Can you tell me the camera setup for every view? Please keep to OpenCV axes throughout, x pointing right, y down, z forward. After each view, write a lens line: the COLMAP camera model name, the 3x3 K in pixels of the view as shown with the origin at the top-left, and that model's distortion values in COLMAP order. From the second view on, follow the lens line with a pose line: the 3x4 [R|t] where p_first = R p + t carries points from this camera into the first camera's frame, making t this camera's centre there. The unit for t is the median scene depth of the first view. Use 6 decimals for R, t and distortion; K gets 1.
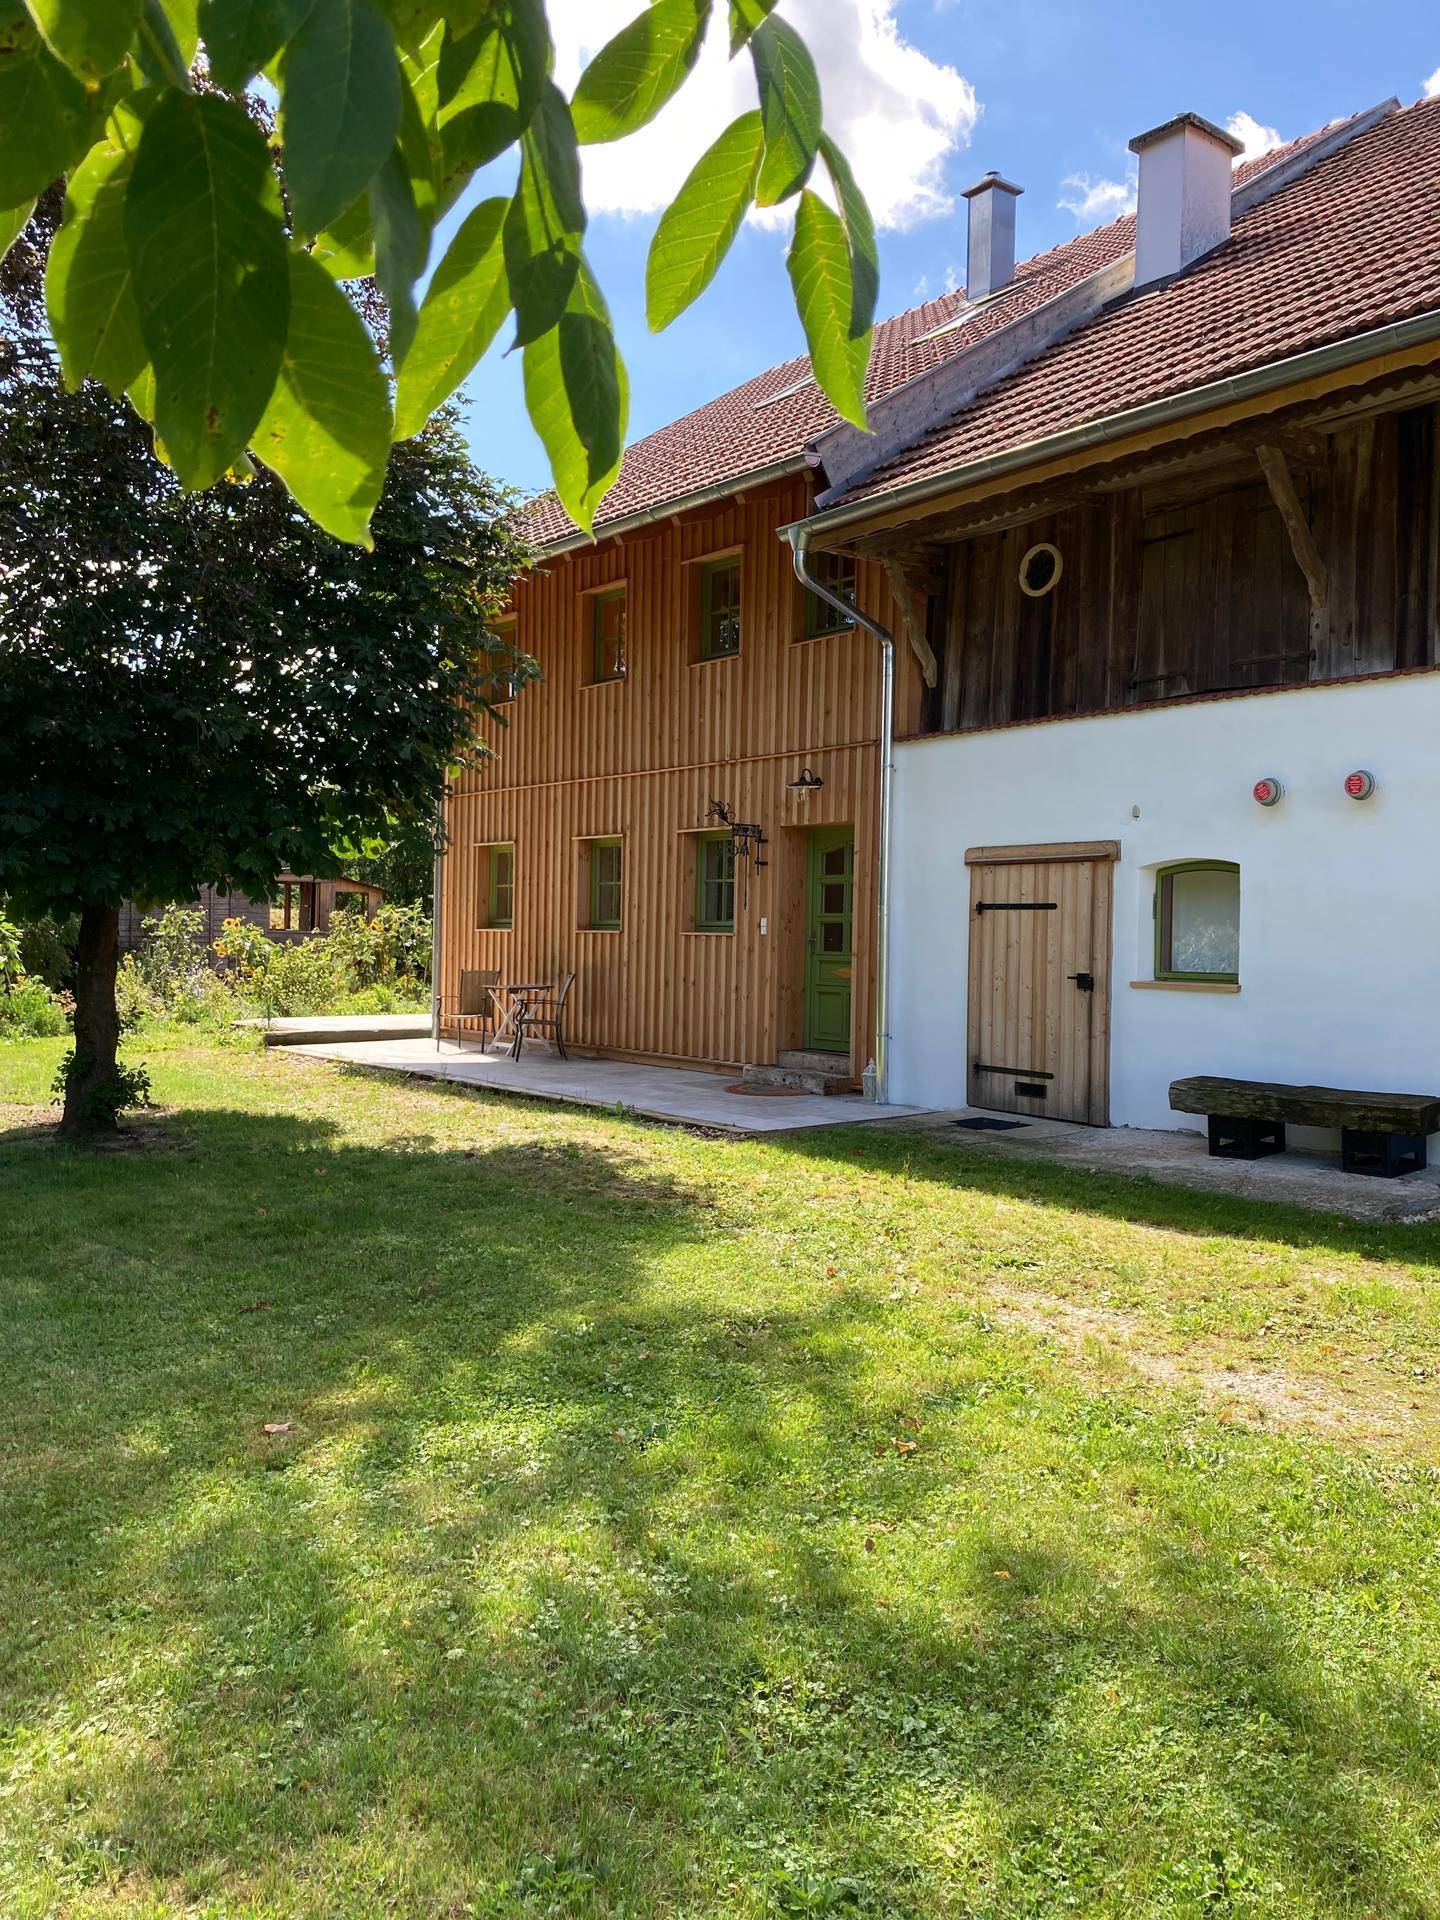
lens RADIAL K [[1568.1, 0, 720.0], [0, 1568.1, 960.0], [0, 0, 1]] dist [0.022257, -0.009495]
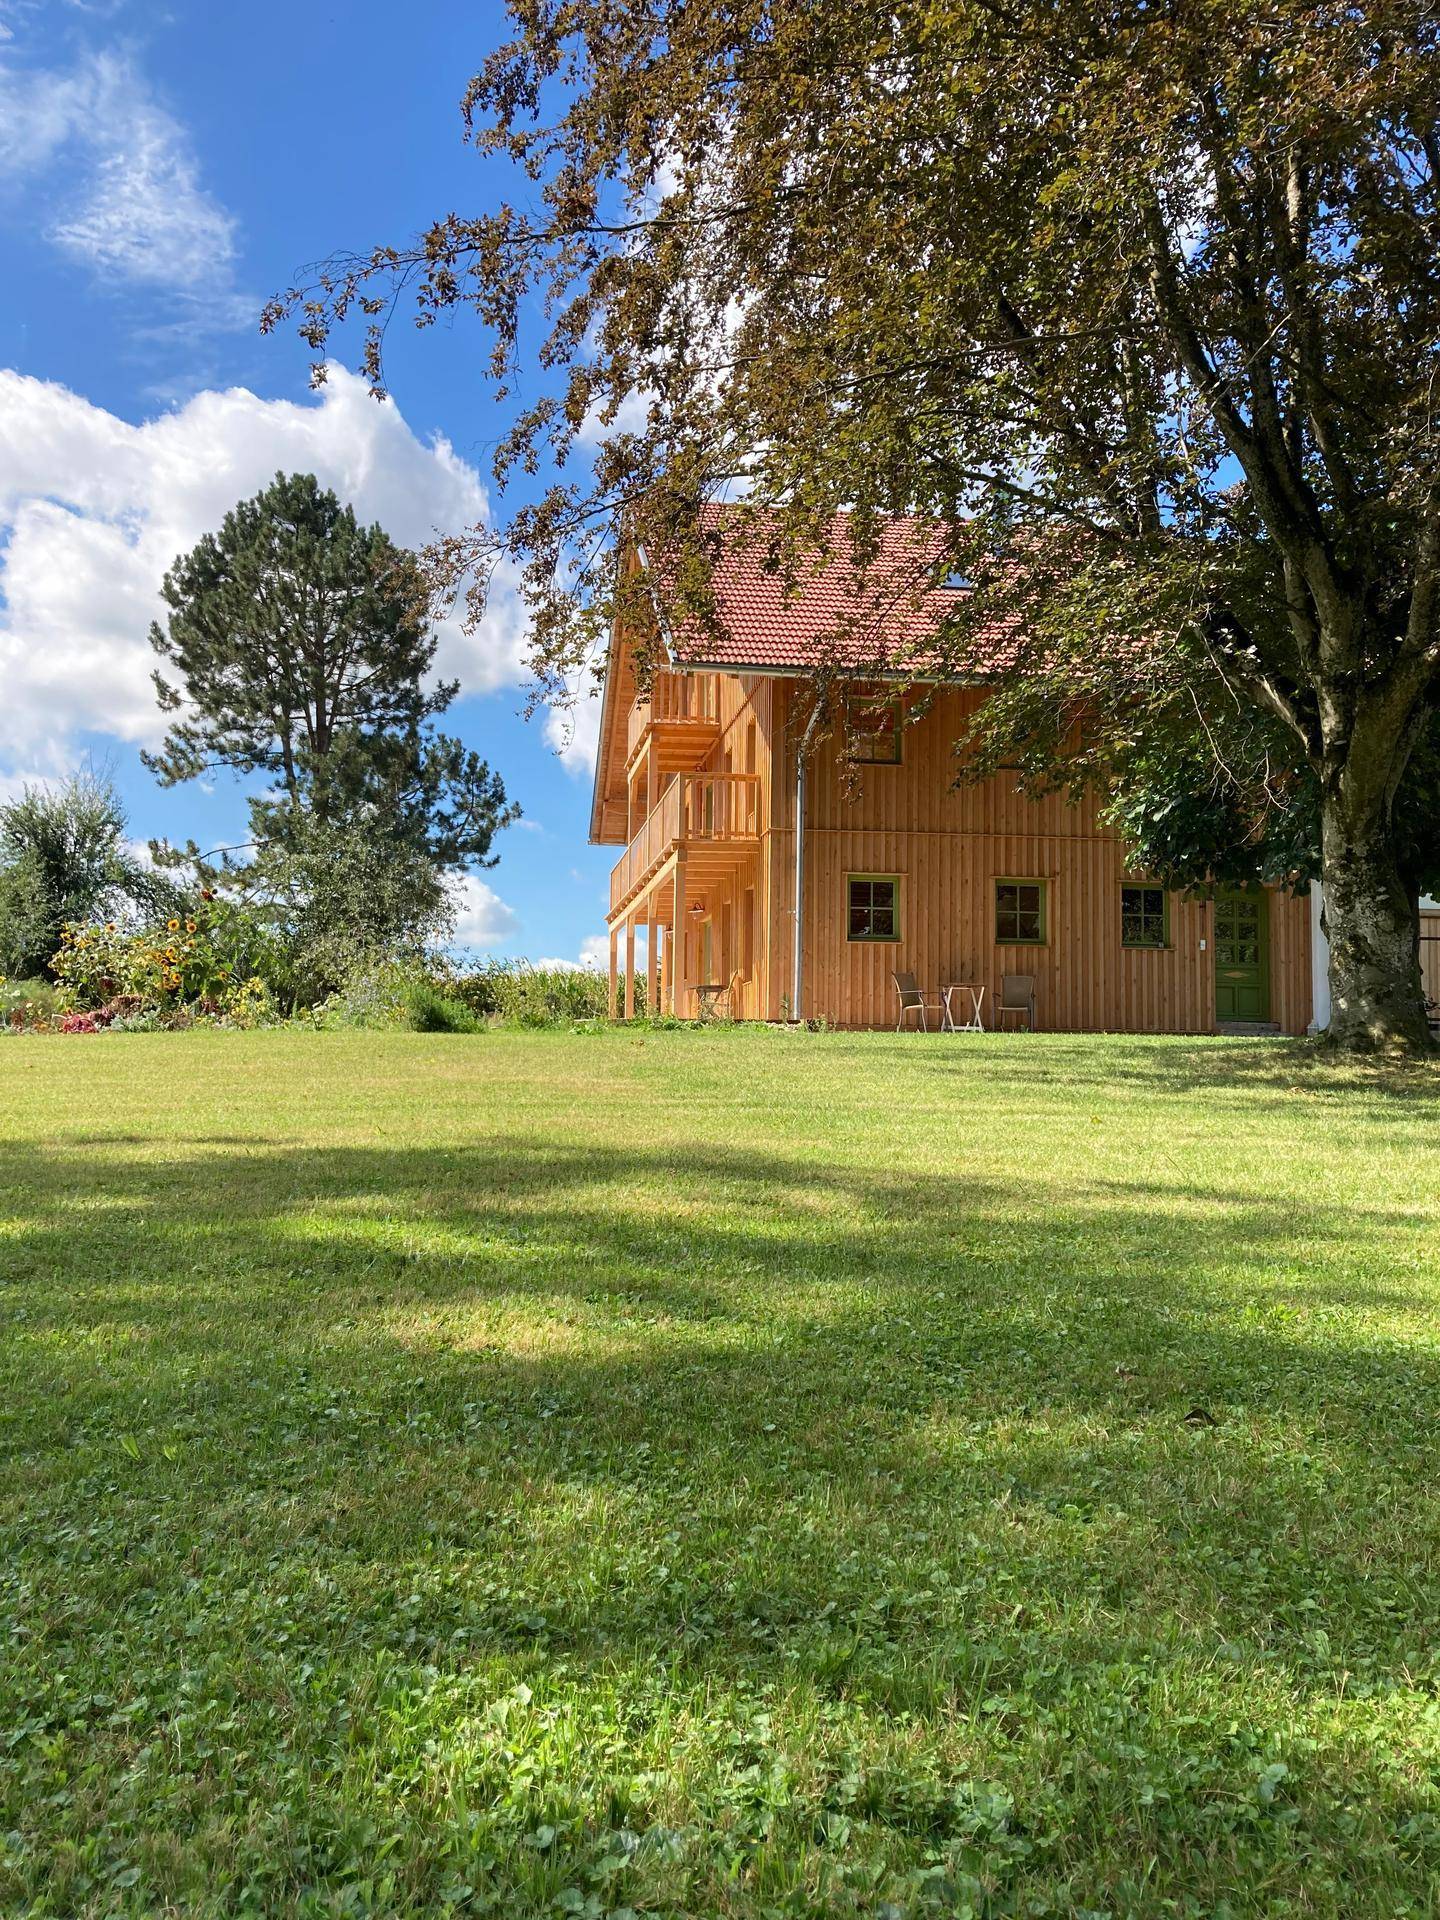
lens RADIAL K [[1600.5, 0, 754.1], [0, 1600.5, 962.3], [0, 0, 1]] dist [0.019928, -0.013795]
pose [[0.447213, 0.054437, 0.892769, -1.961534], [0.018622, 0.997363, -0.070142, 0.121192], [-0.894234, 0.047993, 0.445020, 0.825346]]
